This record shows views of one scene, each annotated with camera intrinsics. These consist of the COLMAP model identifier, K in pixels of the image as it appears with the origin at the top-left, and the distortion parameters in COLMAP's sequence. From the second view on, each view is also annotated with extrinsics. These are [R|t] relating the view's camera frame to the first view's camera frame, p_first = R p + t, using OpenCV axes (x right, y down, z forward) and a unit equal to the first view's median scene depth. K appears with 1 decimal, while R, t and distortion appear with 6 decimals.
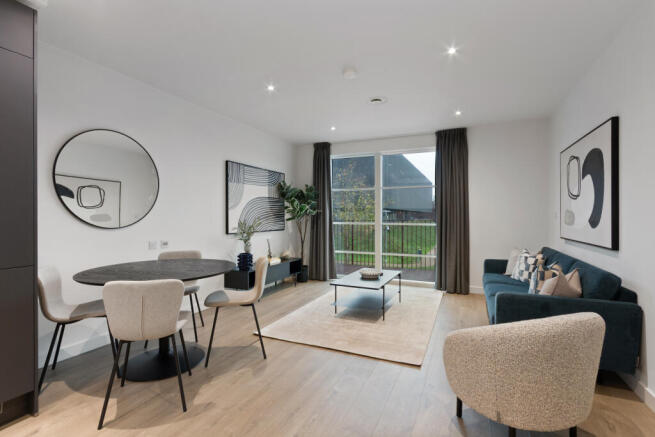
lens RADIAL K [[302.0, 0, 326.2], [0, 302.0, 216.7], [0, 0, 1]] dist [-0.001306, 0.000112]
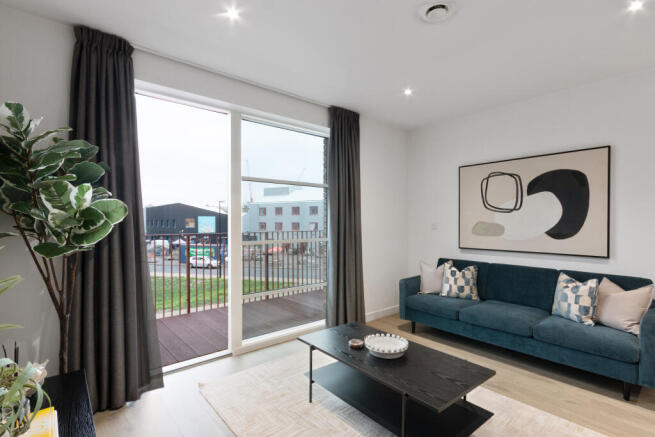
lens RADIAL K [[318.4, 0, 330.0], [0, 318.4, 218.7], [0, 0, 1]] dist [-0.002257, -0.000138]
pose [[0.423524, 0.000871, 0.905884, -0.312383], [-0.000081, 1.000000, -0.000924, -0.020977], [-0.905885, 0.000318, 0.423524, 0.727795]]
